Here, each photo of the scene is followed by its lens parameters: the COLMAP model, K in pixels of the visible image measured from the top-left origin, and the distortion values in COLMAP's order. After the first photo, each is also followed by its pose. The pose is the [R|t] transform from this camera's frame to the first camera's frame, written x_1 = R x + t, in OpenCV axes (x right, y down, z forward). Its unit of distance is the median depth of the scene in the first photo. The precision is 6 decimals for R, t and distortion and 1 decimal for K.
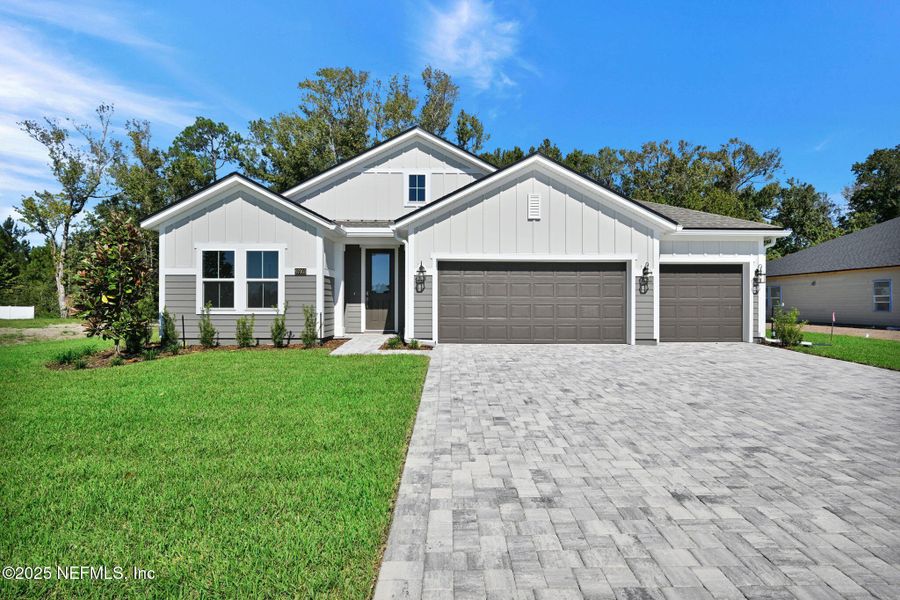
lens RADIAL K [[524.9, 0, 450.0], [0, 524.9, 300.0], [0, 0, 1]] dist [-0.001852, 0.000005]
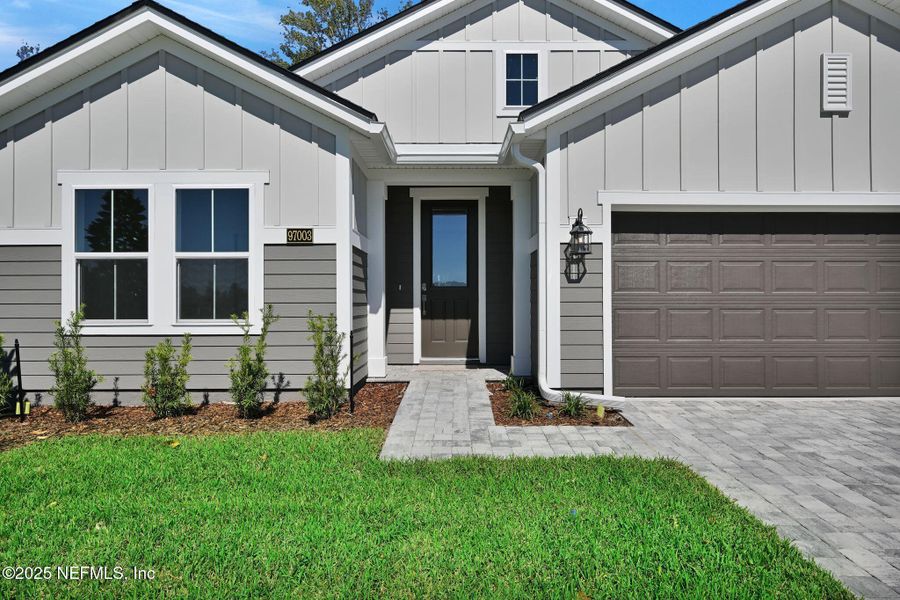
lens RADIAL K [[645.1, 0, 450.0], [0, 645.1, 300.0], [0, 0, 1]] dist [0.003396, 0.002056]
pose [[0.999734, -0.004183, -0.022685, -0.147197], [0.004107, 0.999986, -0.003384, 0.001388], [0.022699, 0.003290, 0.999737, 0.464471]]
